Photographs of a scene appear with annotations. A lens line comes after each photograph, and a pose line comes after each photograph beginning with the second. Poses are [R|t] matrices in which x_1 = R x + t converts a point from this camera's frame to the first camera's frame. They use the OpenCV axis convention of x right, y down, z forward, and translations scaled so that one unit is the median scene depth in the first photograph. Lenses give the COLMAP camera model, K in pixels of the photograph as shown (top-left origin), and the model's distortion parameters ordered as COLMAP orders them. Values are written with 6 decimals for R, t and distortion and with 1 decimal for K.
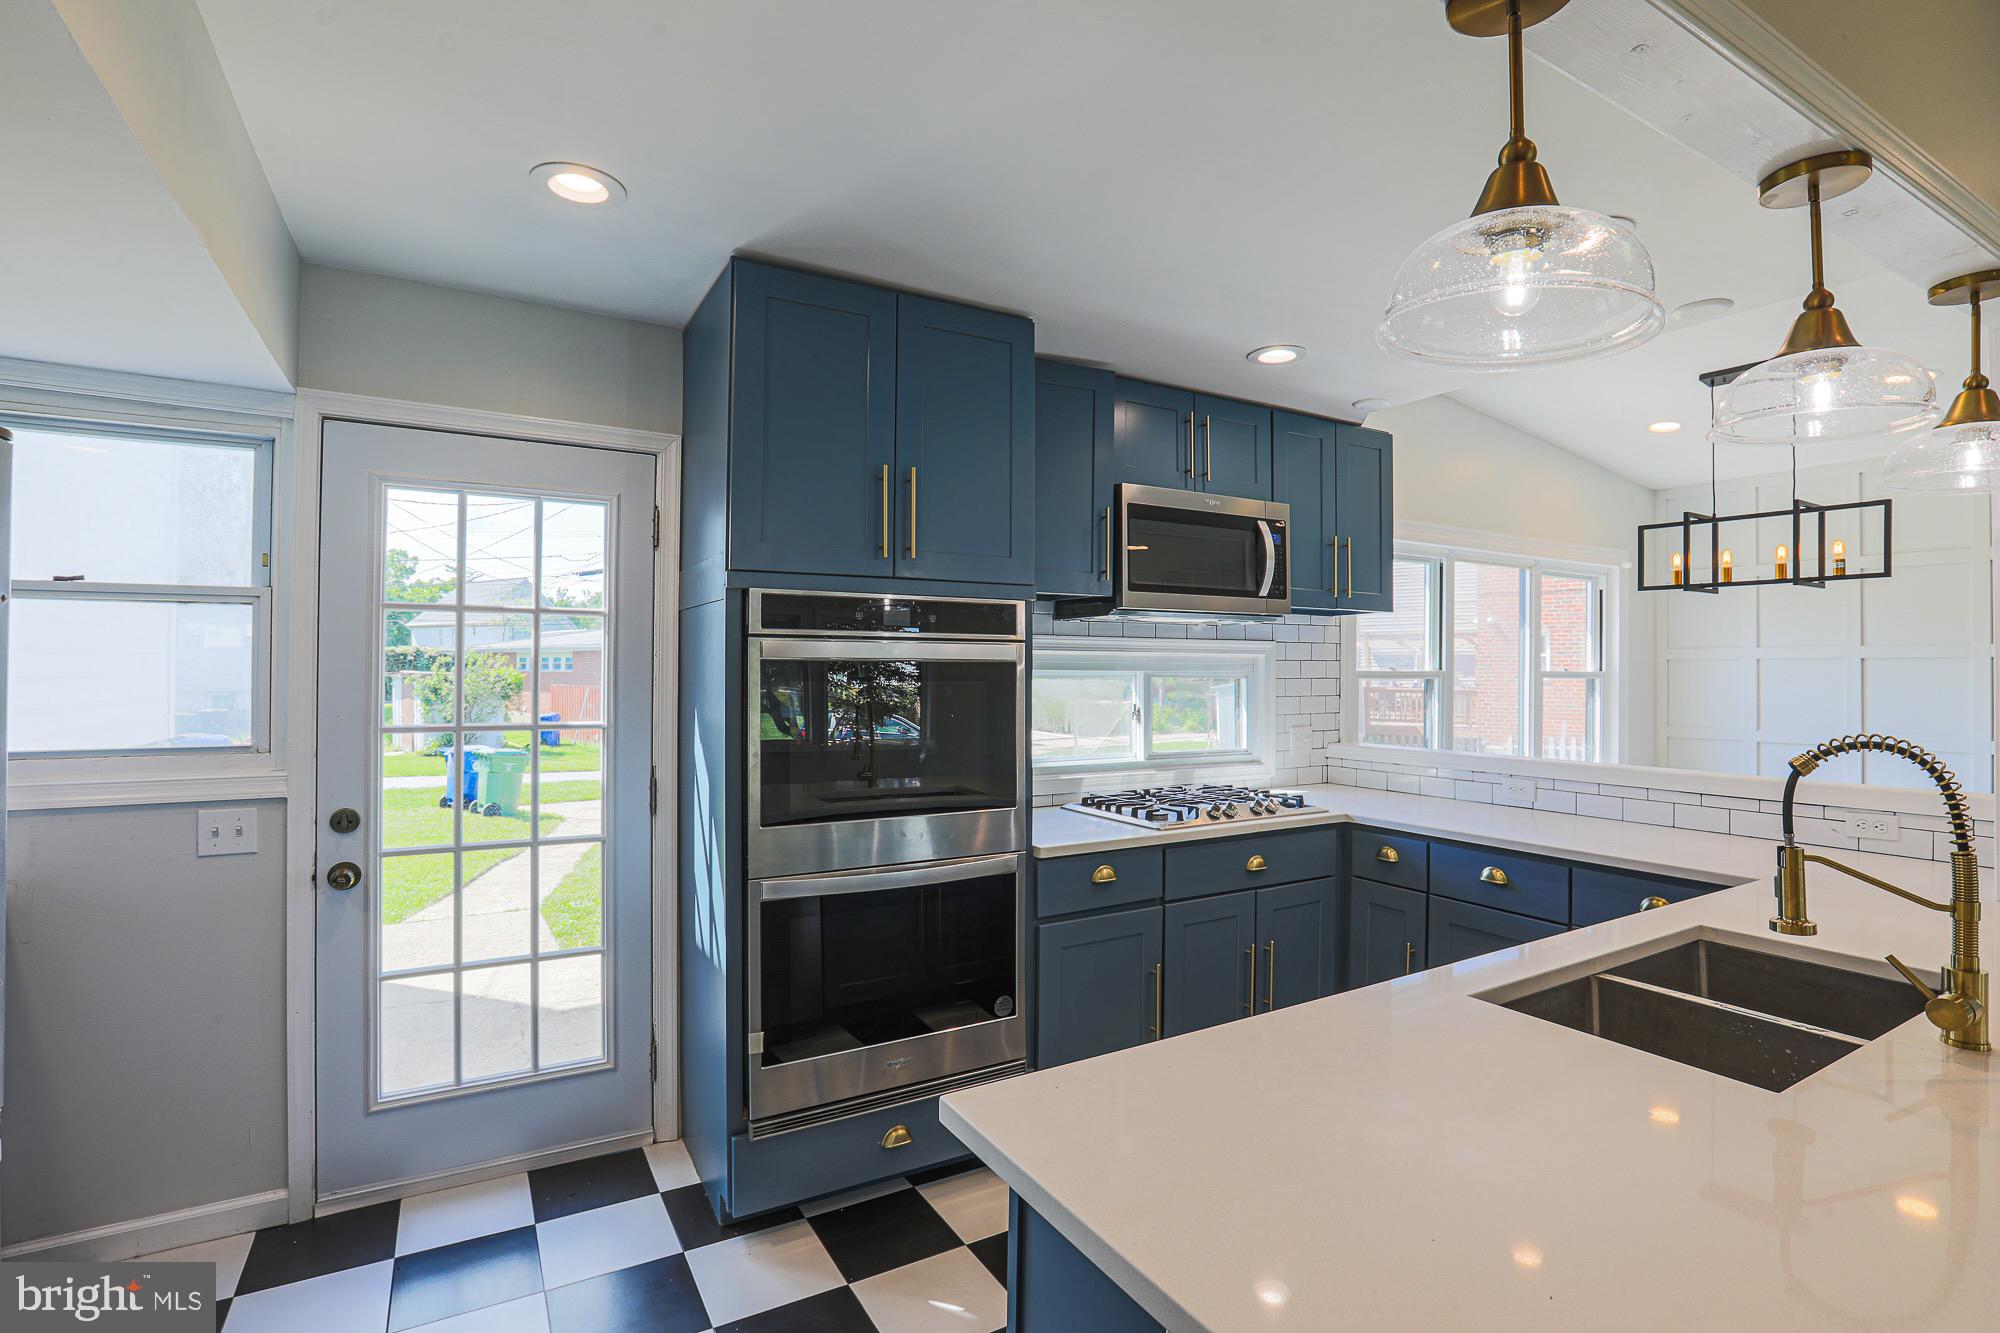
lens RADIAL K [[942.2, 0, 1002.5], [0, 942.2, 656.2], [0, 0, 1]] dist [-0.027214, 0.000183]
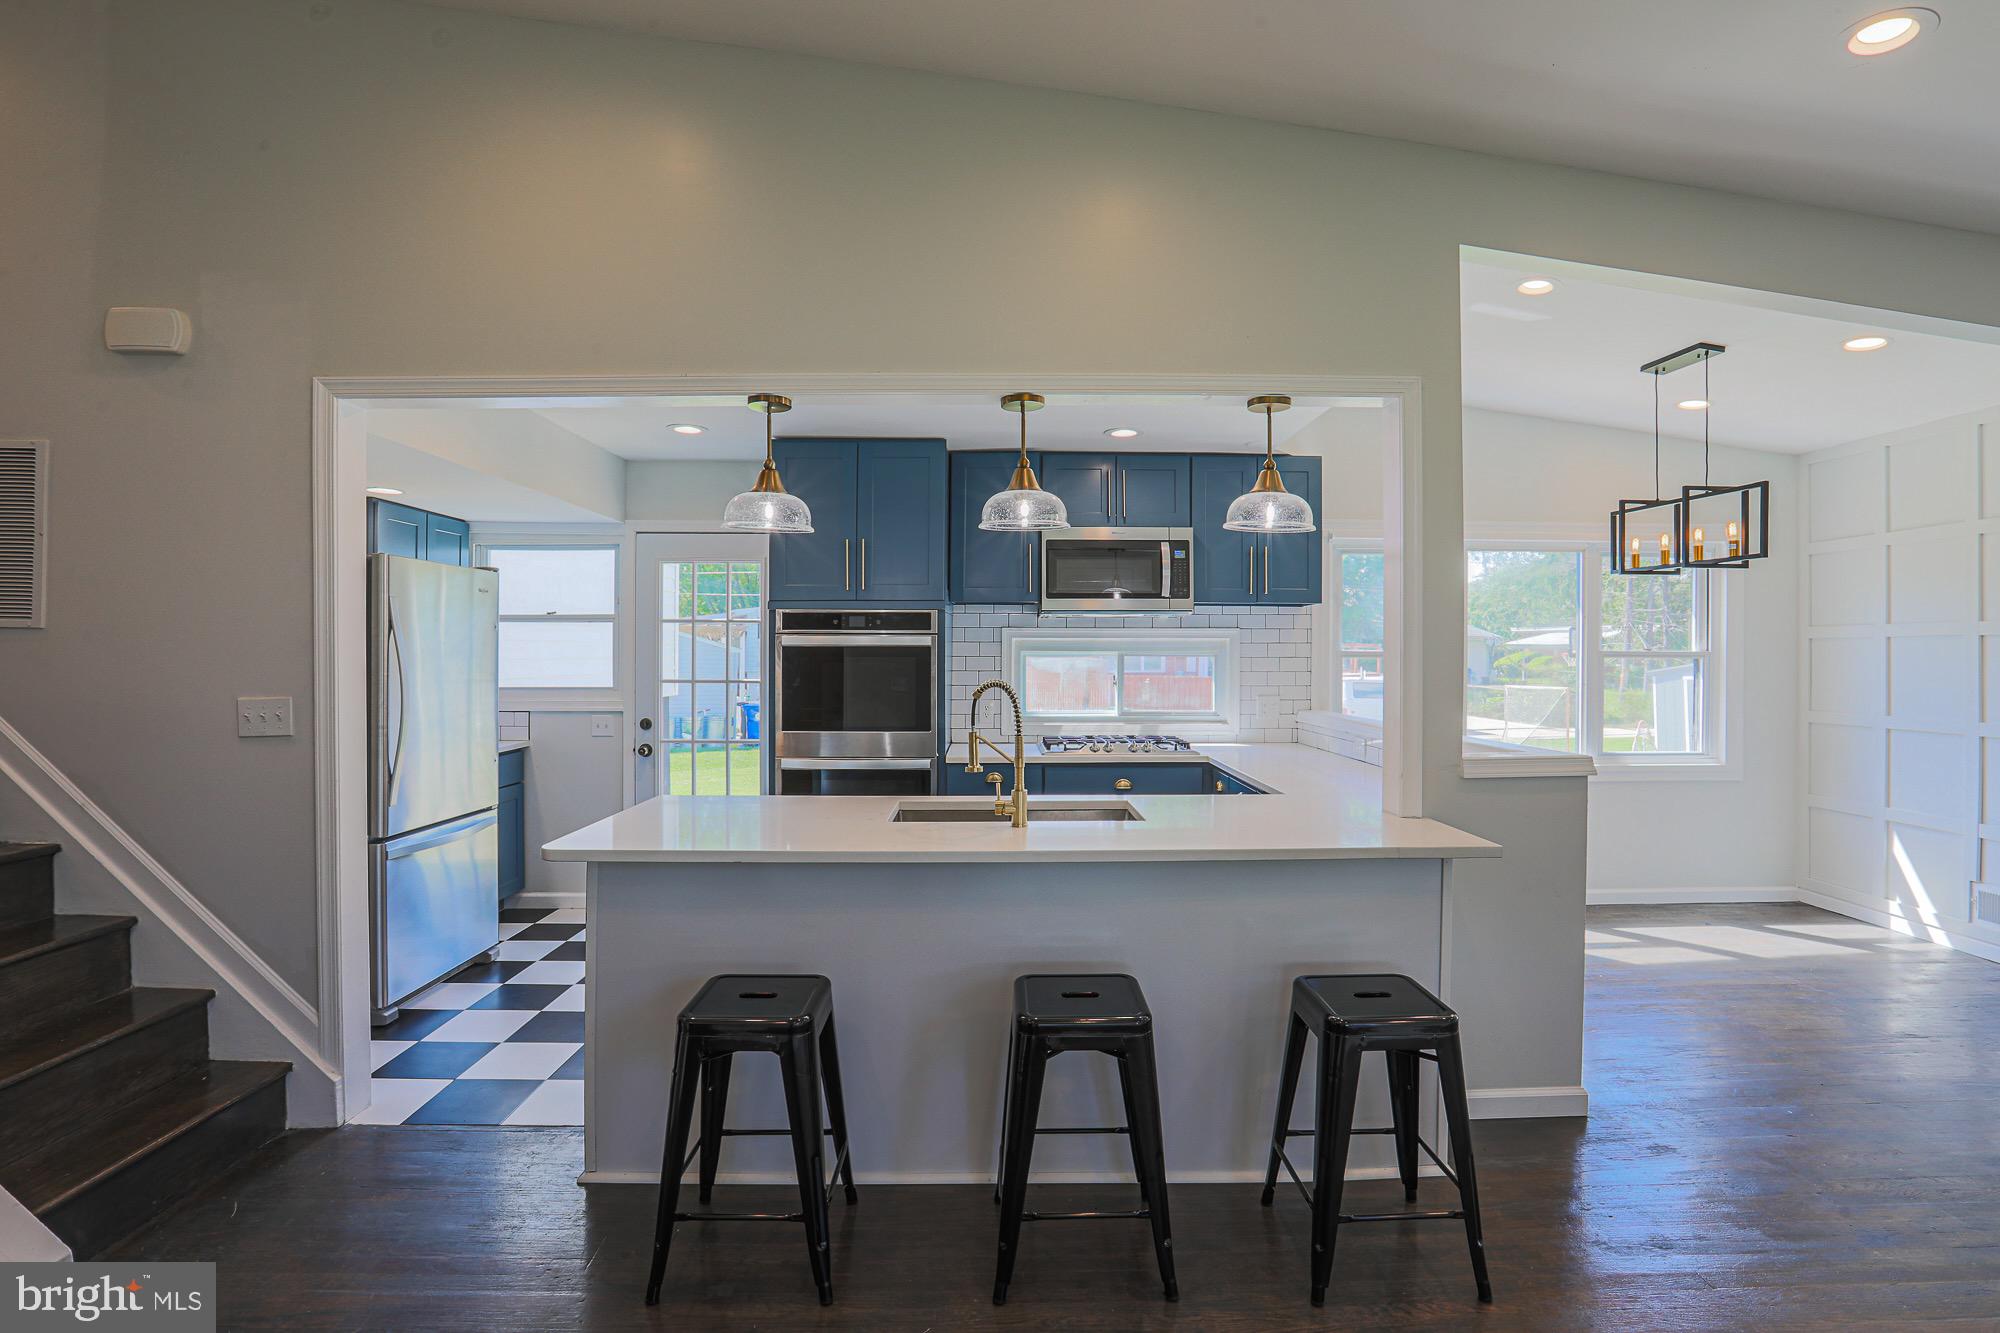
lens RADIAL K [[973.2, 0, 1008.3], [0, 973.2, 656.2], [0, 0, 1]] dist [-0.025145, 0.000266]
pose [[0.864047, -0.000583, -0.503411, 0.851583], [0.009728, 0.999832, 0.015539, -0.001742], [0.503318, -0.018324, 0.863907, -0.370264]]
